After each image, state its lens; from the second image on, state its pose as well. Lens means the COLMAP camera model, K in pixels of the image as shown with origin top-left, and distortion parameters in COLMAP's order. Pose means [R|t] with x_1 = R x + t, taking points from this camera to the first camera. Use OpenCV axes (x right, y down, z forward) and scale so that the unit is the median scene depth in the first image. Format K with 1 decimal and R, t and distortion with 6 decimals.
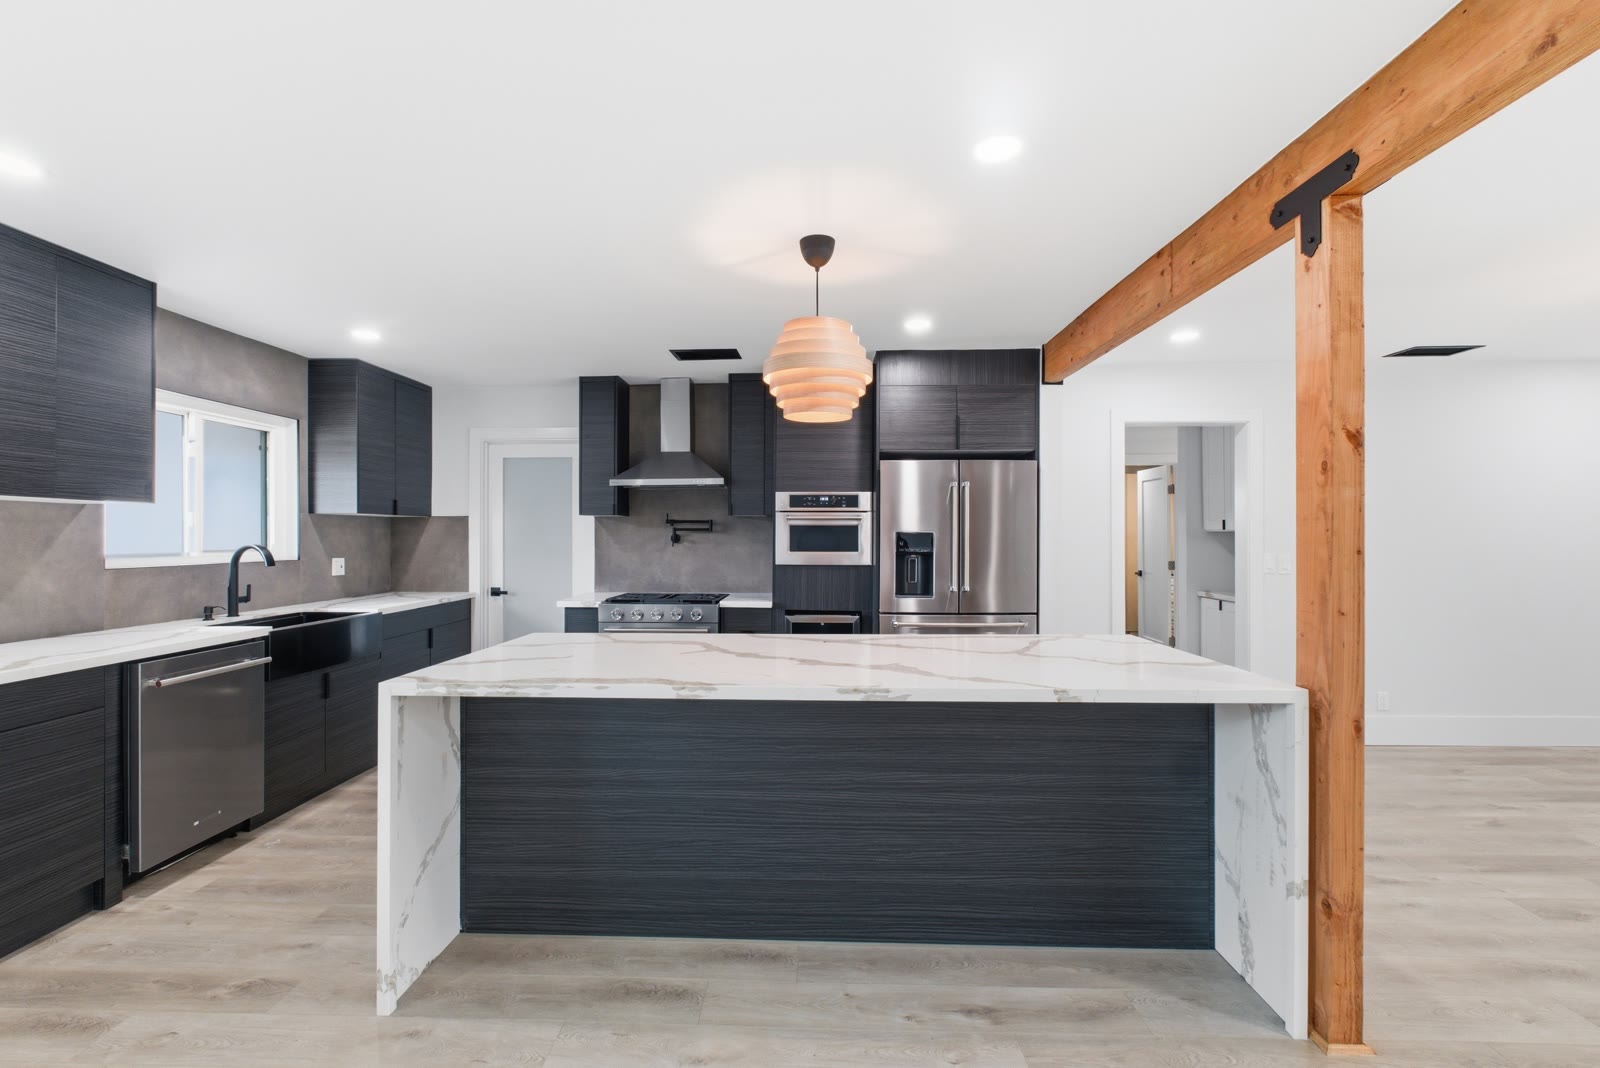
lens RADIAL K [[709.1, 0, 789.5], [0, 709.1, 530.0], [0, 0, 1]] dist [-0.004700, 0.001024]
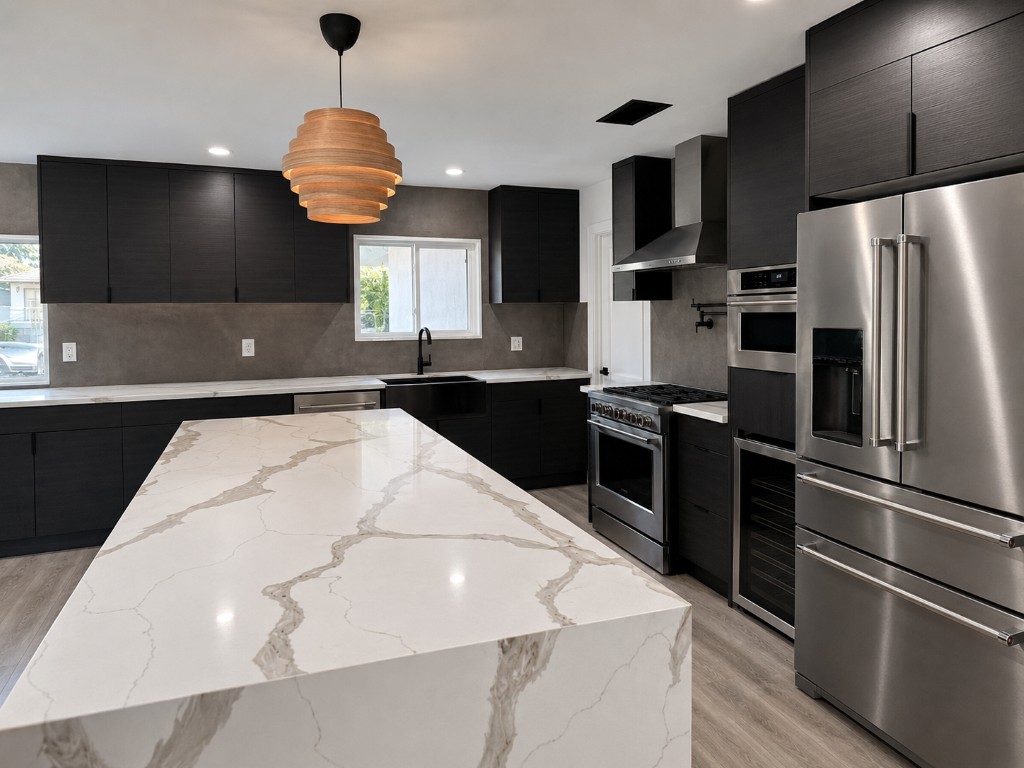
lens RADIAL K [[693.0, 0, 509.7], [0, 693.0, 336.6], [0, 0, 1]] dist [0.006120, 0.001560]
pose [[0.372774, 0.034805, -0.927269, 0.600312], [0.017333, 0.998861, 0.044460, -0.020682], [0.927760, -0.032645, 0.371746, 0.555667]]
